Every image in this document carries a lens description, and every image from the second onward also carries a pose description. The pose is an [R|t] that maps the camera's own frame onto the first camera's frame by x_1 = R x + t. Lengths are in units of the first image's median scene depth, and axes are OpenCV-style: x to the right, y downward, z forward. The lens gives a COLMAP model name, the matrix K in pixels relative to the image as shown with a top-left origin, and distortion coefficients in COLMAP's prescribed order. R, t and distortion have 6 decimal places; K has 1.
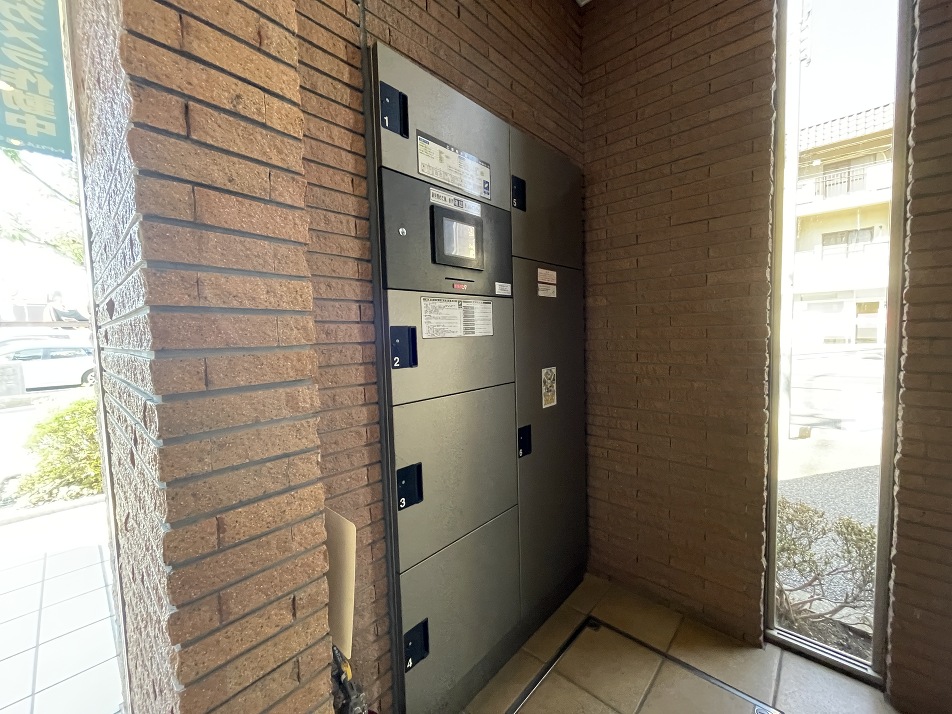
lens RADIAL K [[383.6, 0, 476.0], [0, 383.6, 357.0], [0, 0, 1]] dist [-0.001105, -0.000072]
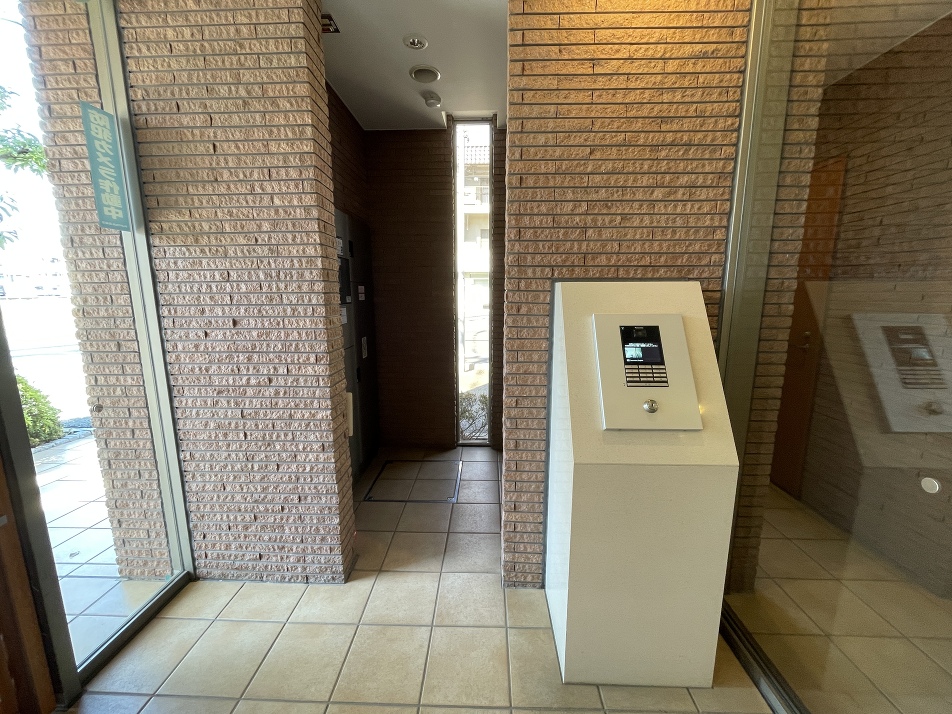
lens RADIAL K [[383.6, 0, 476.0], [0, 383.6, 357.0], [0, 0, 1]] dist [-0.001105, -0.000072]
pose [[0.753694, -0.086347, 0.651529, -0.625249], [0.022386, 0.994129, 0.105856, -0.061498], [-0.656844, -0.065198, 0.751202, -0.787966]]
